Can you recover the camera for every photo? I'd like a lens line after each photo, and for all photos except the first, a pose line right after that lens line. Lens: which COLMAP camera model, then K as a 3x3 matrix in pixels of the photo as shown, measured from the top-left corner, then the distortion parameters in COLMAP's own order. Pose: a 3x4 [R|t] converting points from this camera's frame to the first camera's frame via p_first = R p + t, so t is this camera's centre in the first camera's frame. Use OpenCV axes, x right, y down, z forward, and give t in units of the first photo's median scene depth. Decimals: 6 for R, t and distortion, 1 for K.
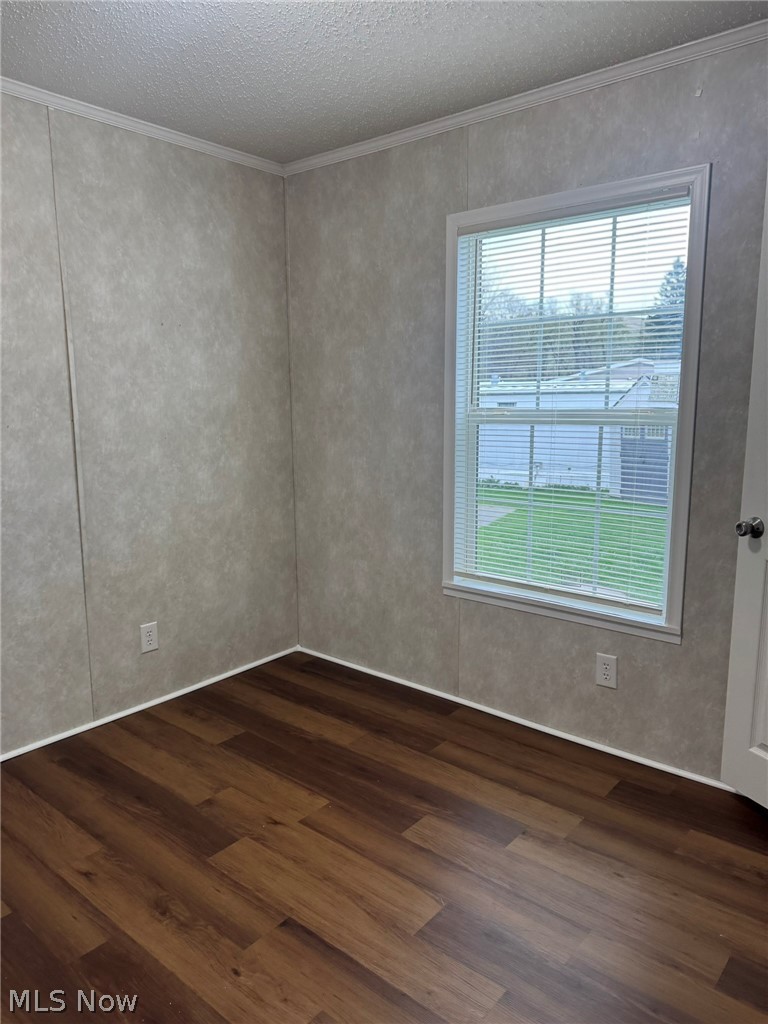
lens RADIAL K [[721.1, 0, 391.6], [0, 721.1, 518.2], [0, 0, 1]] dist [0.040269, -0.053036]
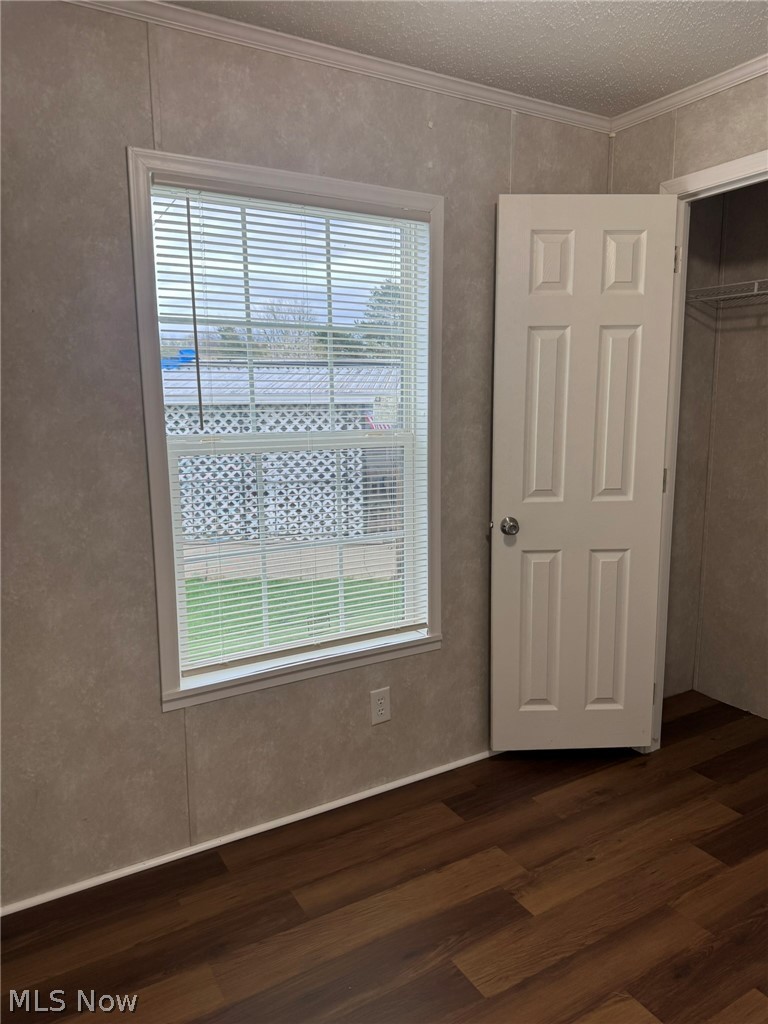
lens RADIAL K [[715.3, 0, 380.6], [0, 715.3, 516.8], [0, 0, 1]] dist [0.150843, -0.231664]
pose [[0.332140, -0.151703, 0.930950, -0.553111], [0.165902, 0.980991, 0.100668, -0.129068], [-0.928525, 0.121011, 0.350995, 0.646838]]
